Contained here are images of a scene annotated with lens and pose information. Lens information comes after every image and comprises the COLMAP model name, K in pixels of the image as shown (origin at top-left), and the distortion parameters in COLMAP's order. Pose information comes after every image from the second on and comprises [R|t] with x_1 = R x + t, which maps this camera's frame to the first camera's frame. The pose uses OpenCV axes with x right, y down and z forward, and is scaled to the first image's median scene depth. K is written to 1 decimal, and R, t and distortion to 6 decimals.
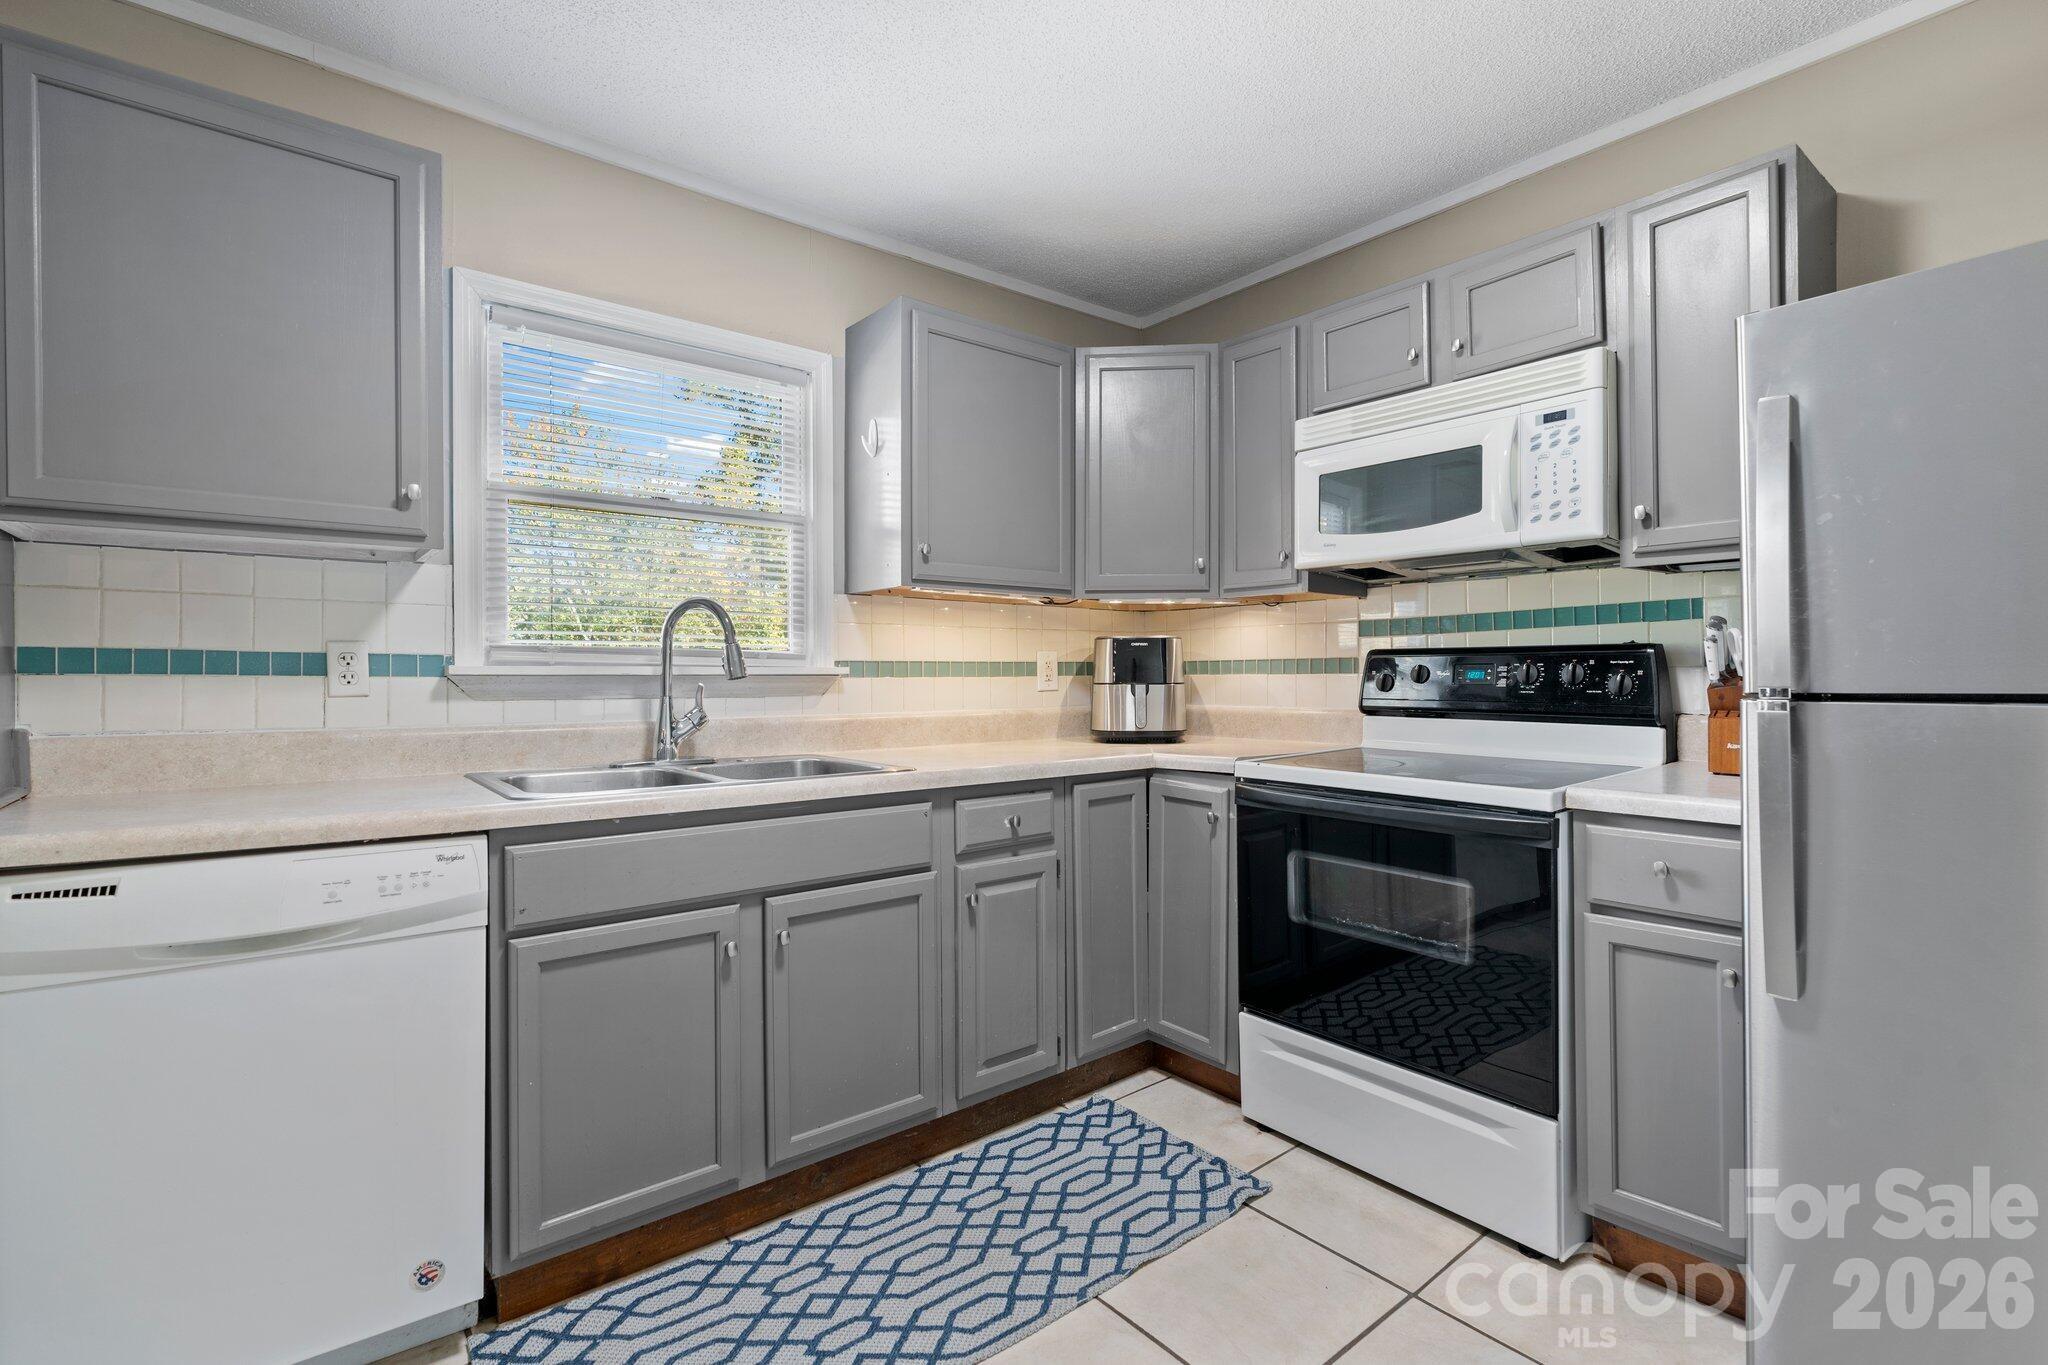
lens RADIAL K [[949.3, 0, 1055.3], [0, 949.3, 672.9], [0, 0, 1]] dist [-0.004653, 0.000224]
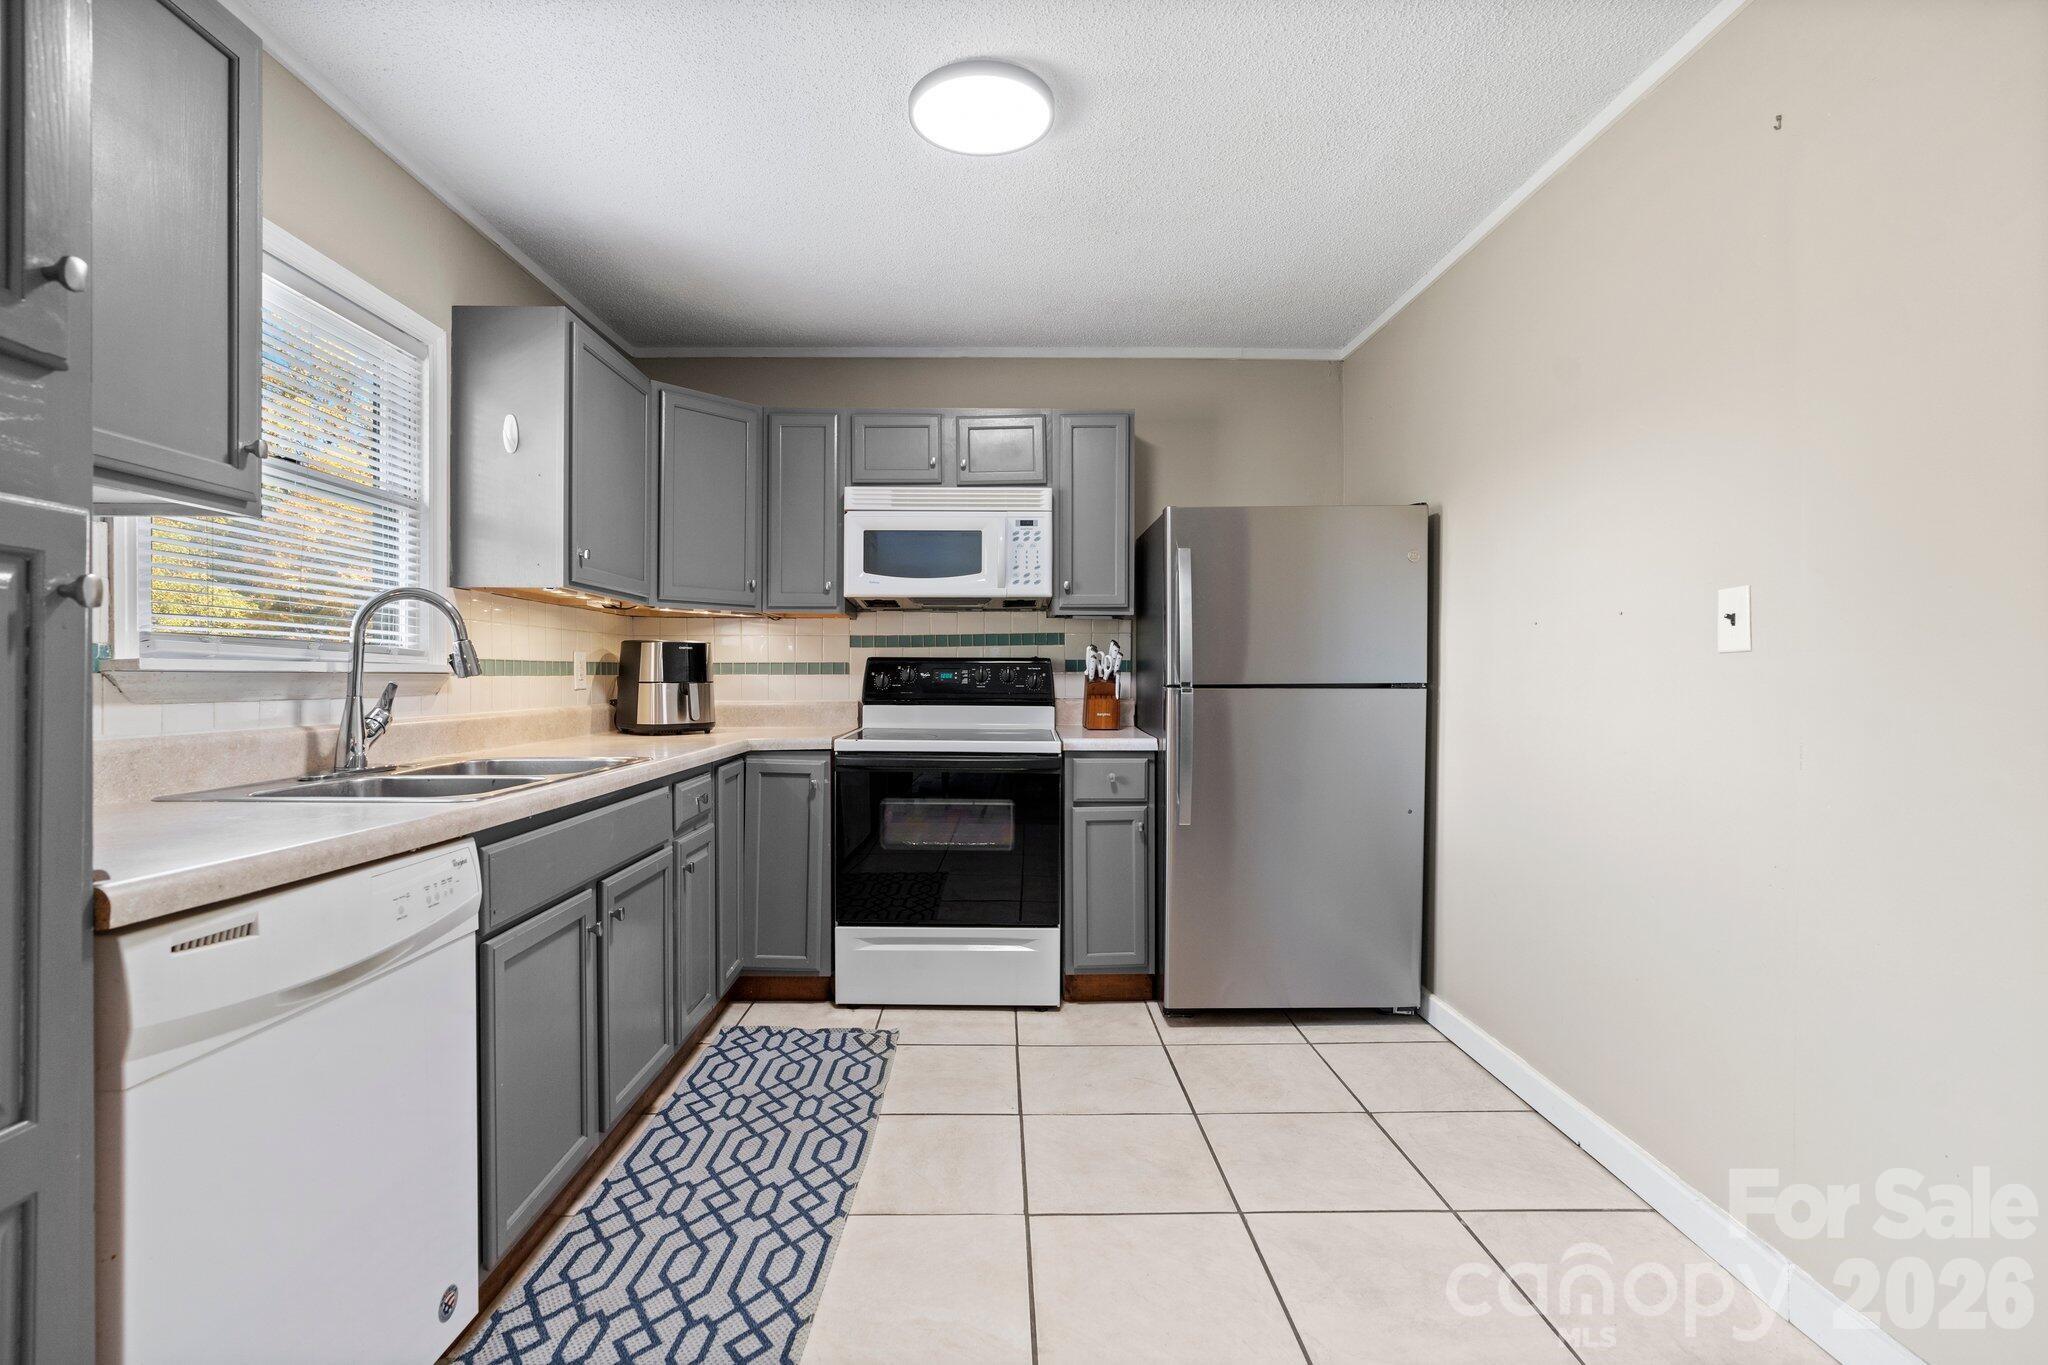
lens RADIAL K [[919.2, 0, 1030.4], [0, 919.2, 675.7], [0, 0, 1]] dist [-0.002364, 0.000284]
pose [[0.619980, 0.004167, 0.784607, -0.732138], [-0.005404, 0.999985, -0.001041, 0.003203], [-0.784599, -0.003594, 0.619993, -0.020411]]
